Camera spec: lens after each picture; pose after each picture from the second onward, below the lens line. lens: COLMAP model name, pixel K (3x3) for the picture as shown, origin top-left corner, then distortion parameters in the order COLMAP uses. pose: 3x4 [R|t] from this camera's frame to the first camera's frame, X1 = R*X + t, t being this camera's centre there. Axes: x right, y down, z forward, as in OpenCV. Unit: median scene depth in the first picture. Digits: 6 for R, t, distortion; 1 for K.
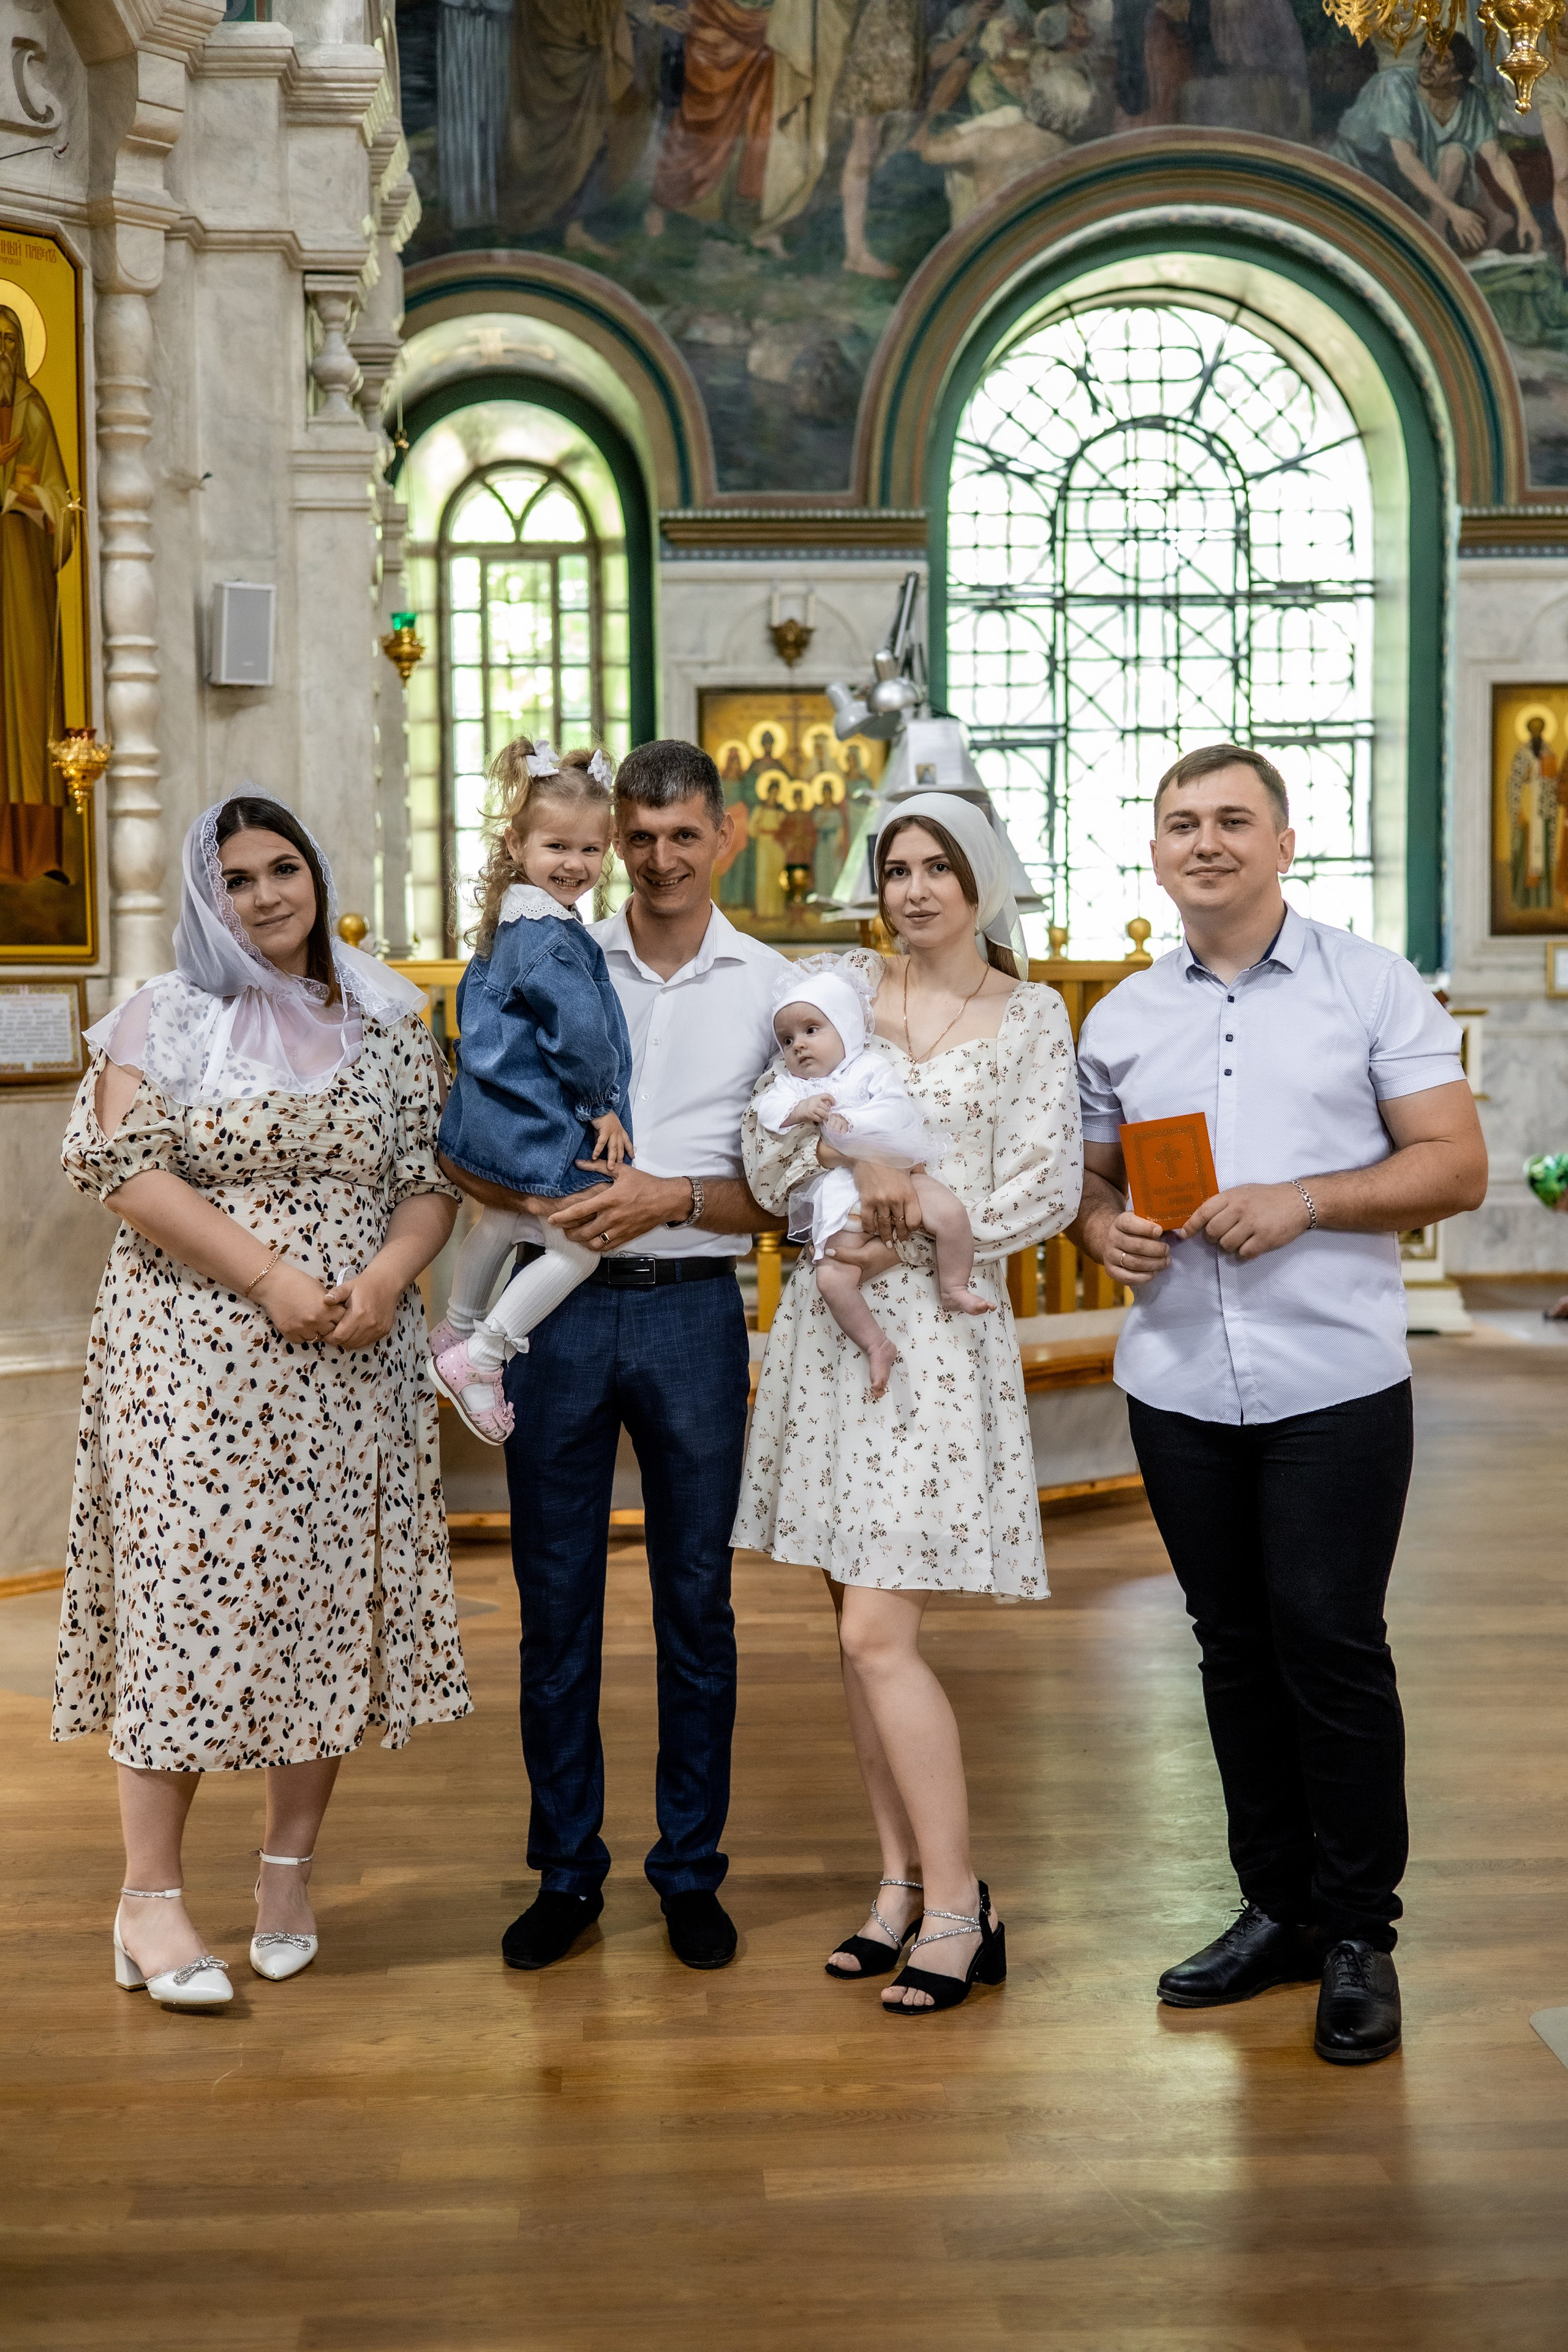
lens RADIAL K [[3406.8, 0, 784.0], [0, 3406.8, 1176.0], [0, 0, 1]] dist [0.247609, -0.912158]
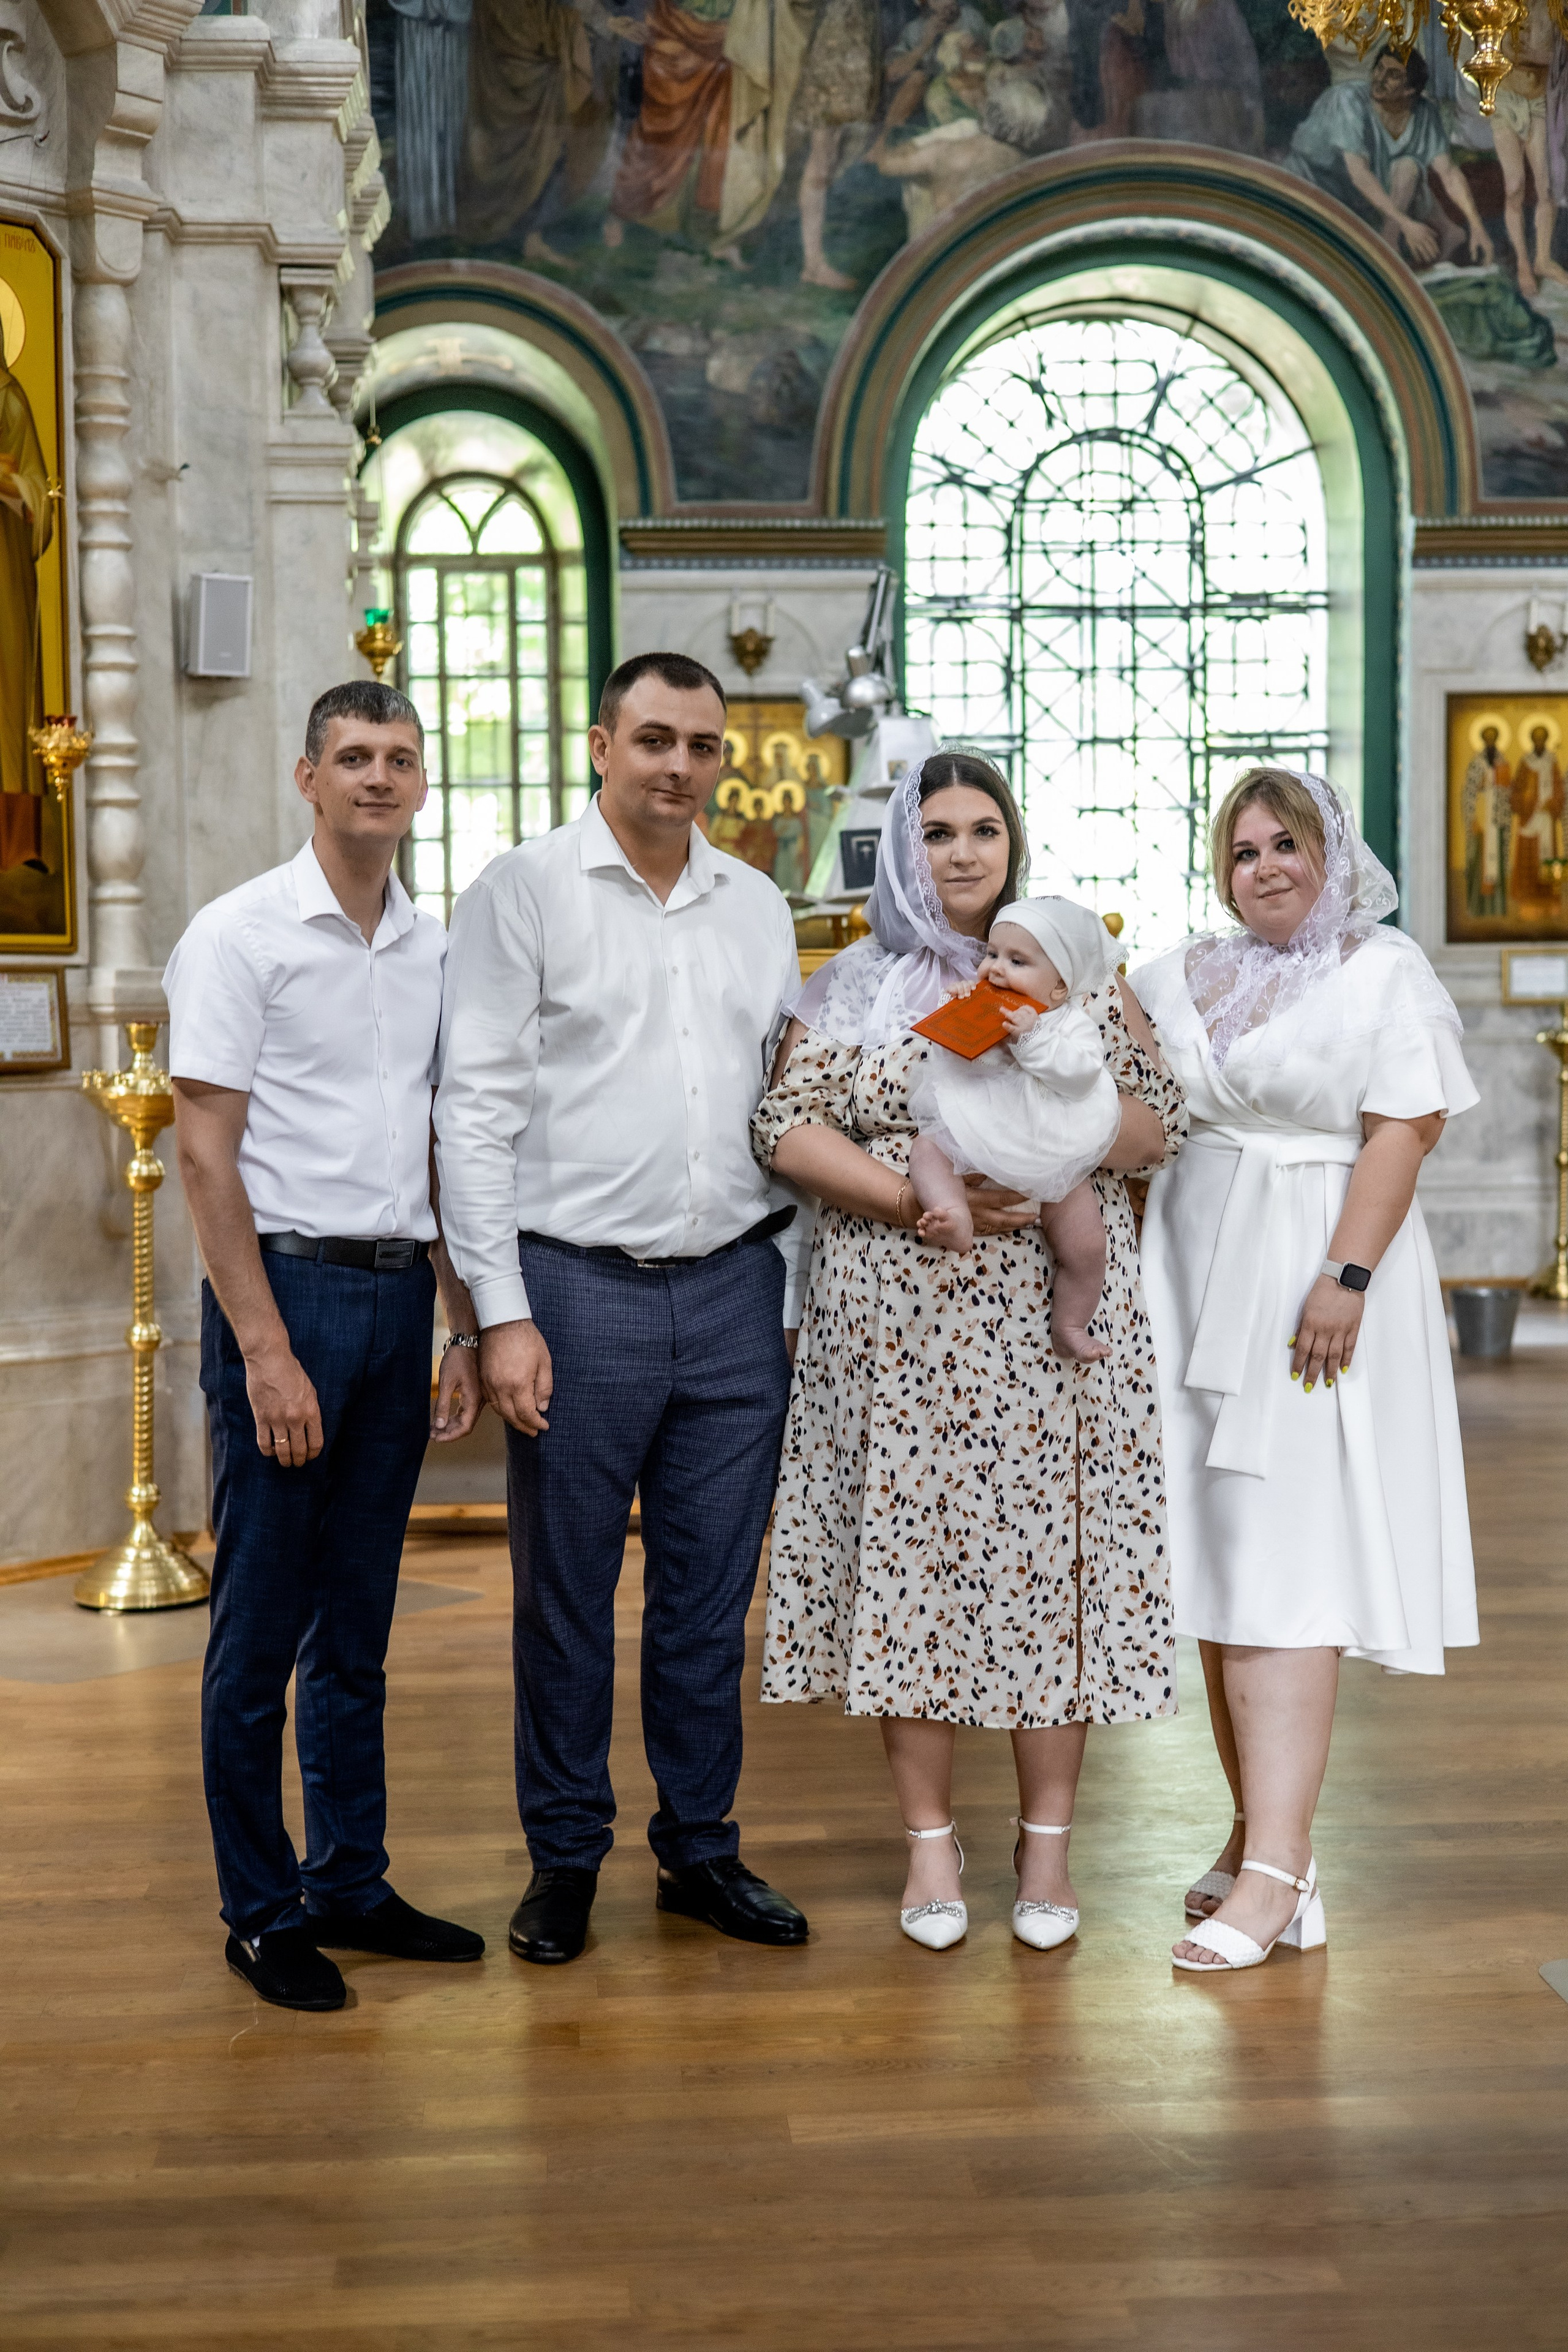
lens RADIAL K [[3406.8, 0, 784.0], [0, 3406.8, 1176.0], [0, 0, 1]] dist [0.247609, -0.912158]
pose [[0.999826, -0.002906, 0.018427, -0.007112], [0.003078, 0.999952, -0.009299, 0.007094], [-0.018399, 0.009354, 0.999787, -0.000934]]
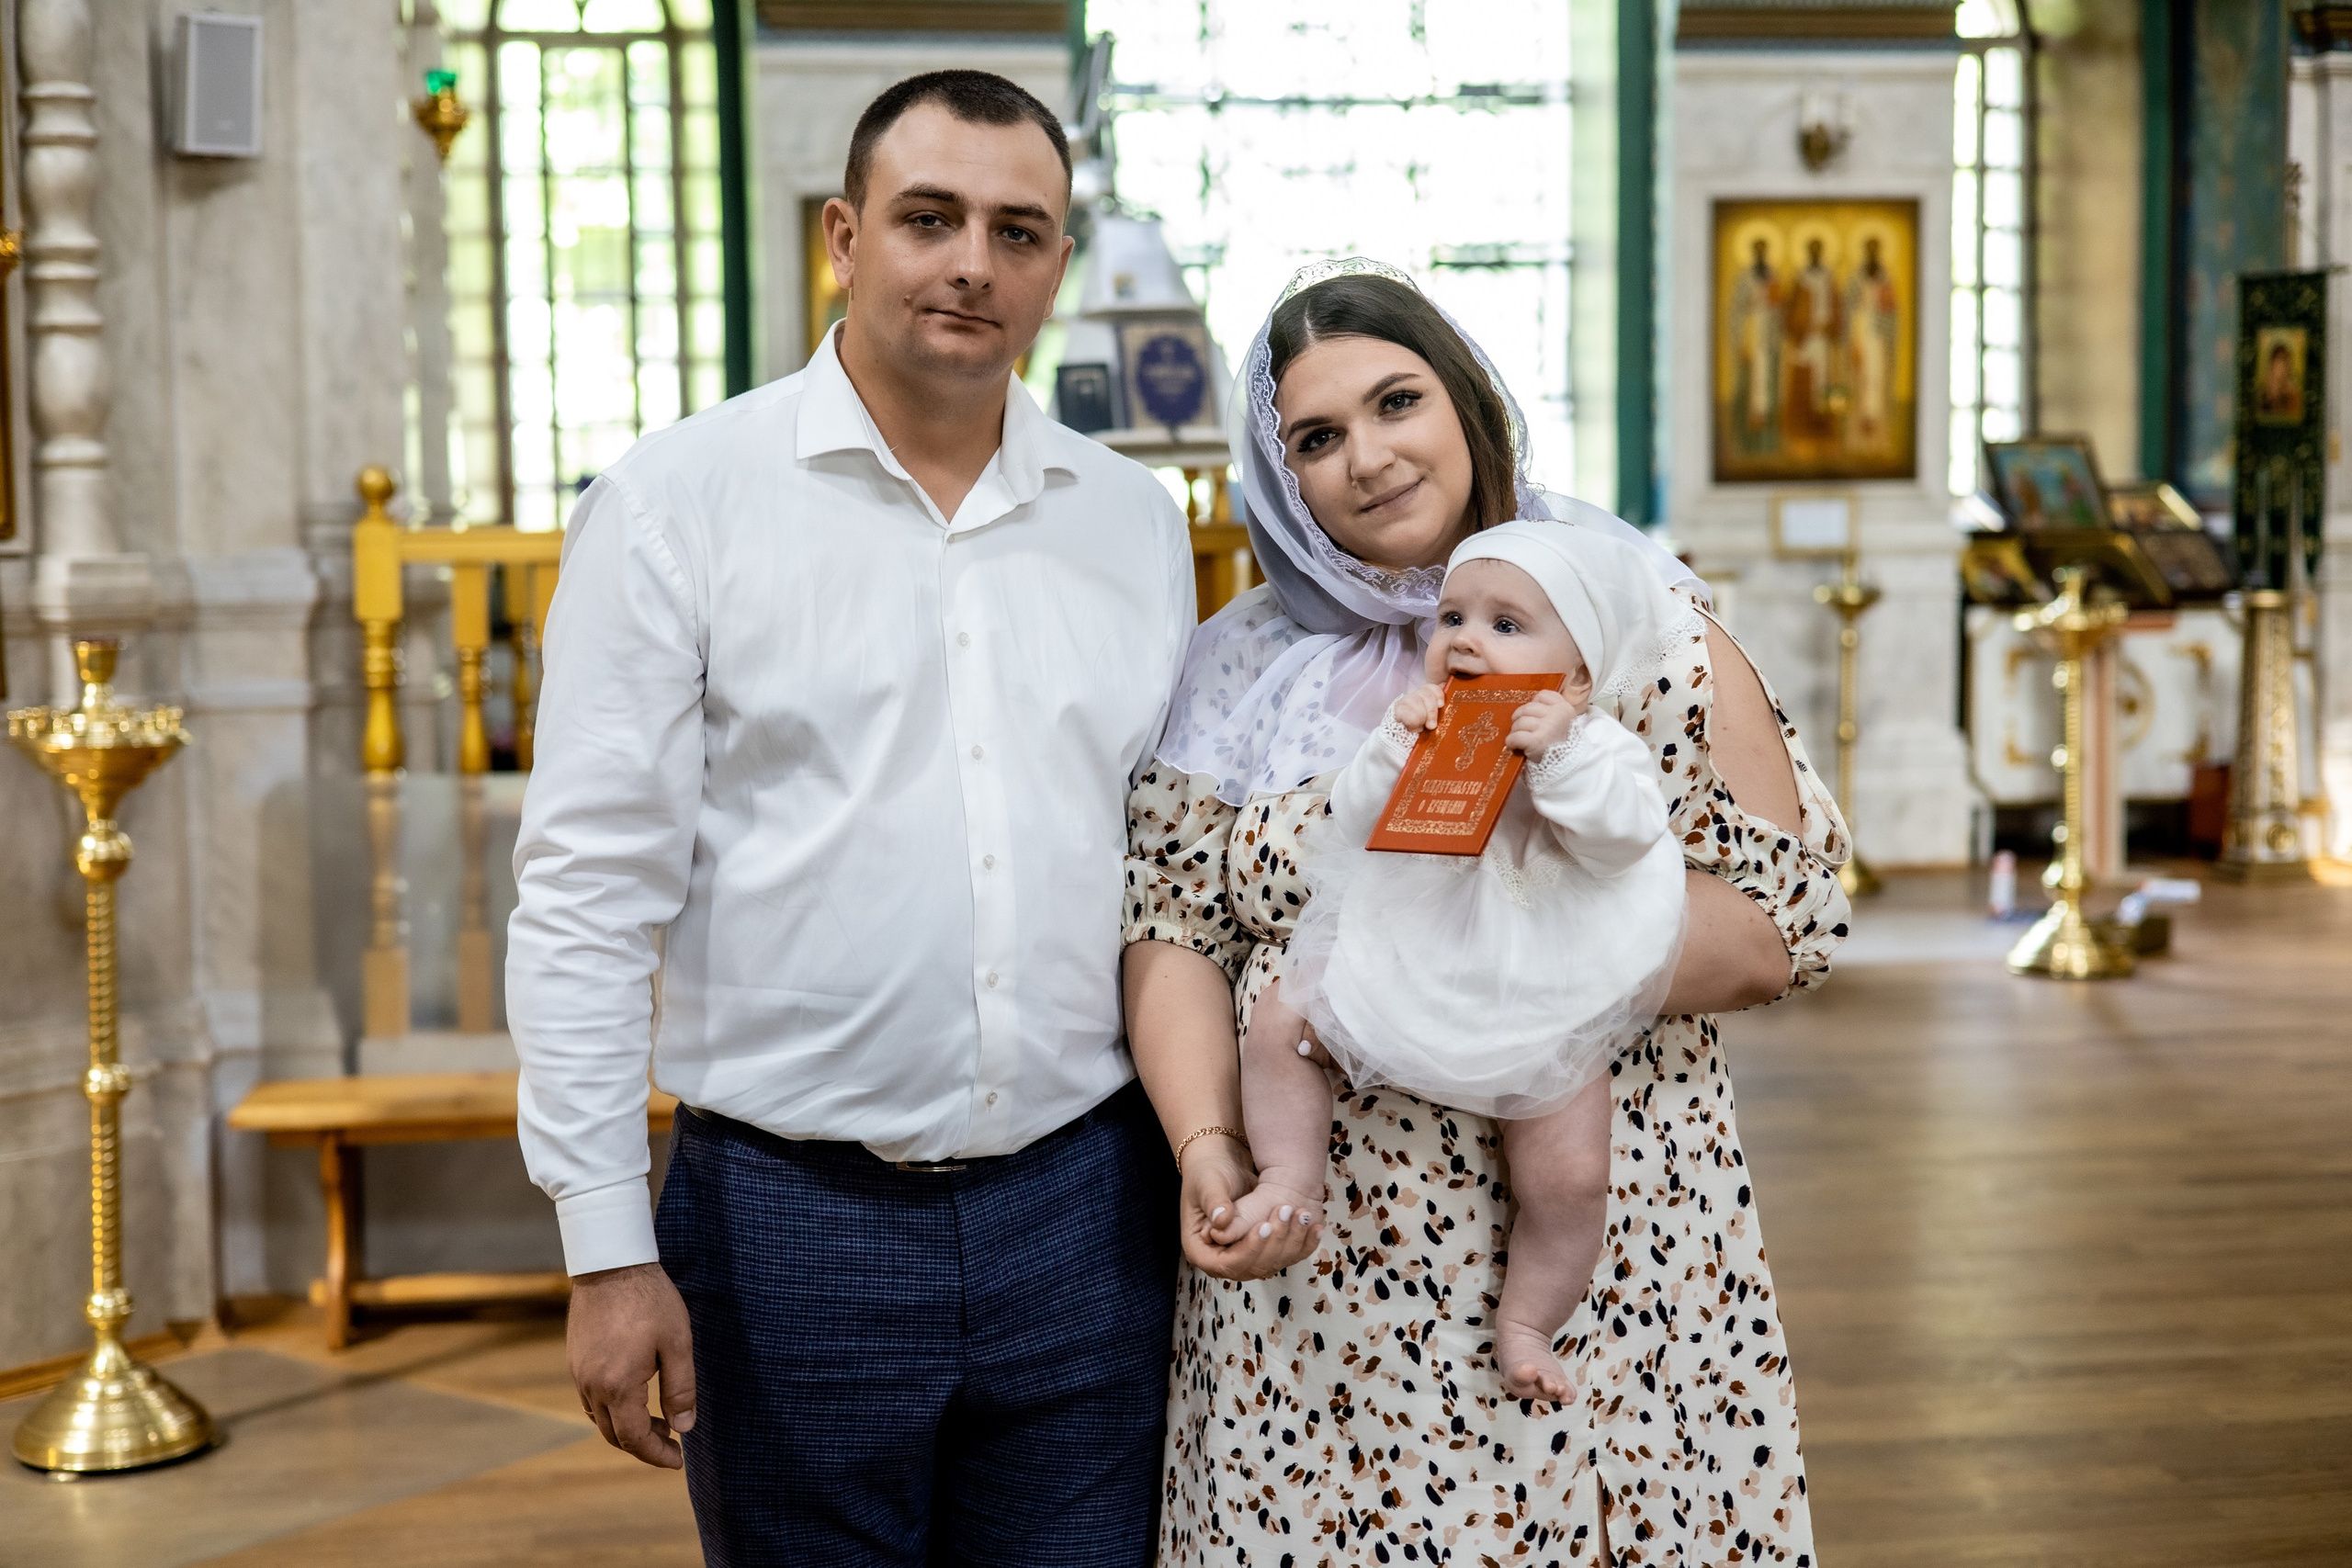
lens RADIAL K [[3406.4, 0, 1176.0], [0, 3406.4, 784.0], [0, 0, 1]] dist [0.247609, -0.912158]
pose [[0.995494, -0.012659, 0.093971, -0.014600], [0.010998, 0.999774, 0.018175, -0.011476], [-0.094180, -0.017060, 0.995409, 0.140906]]
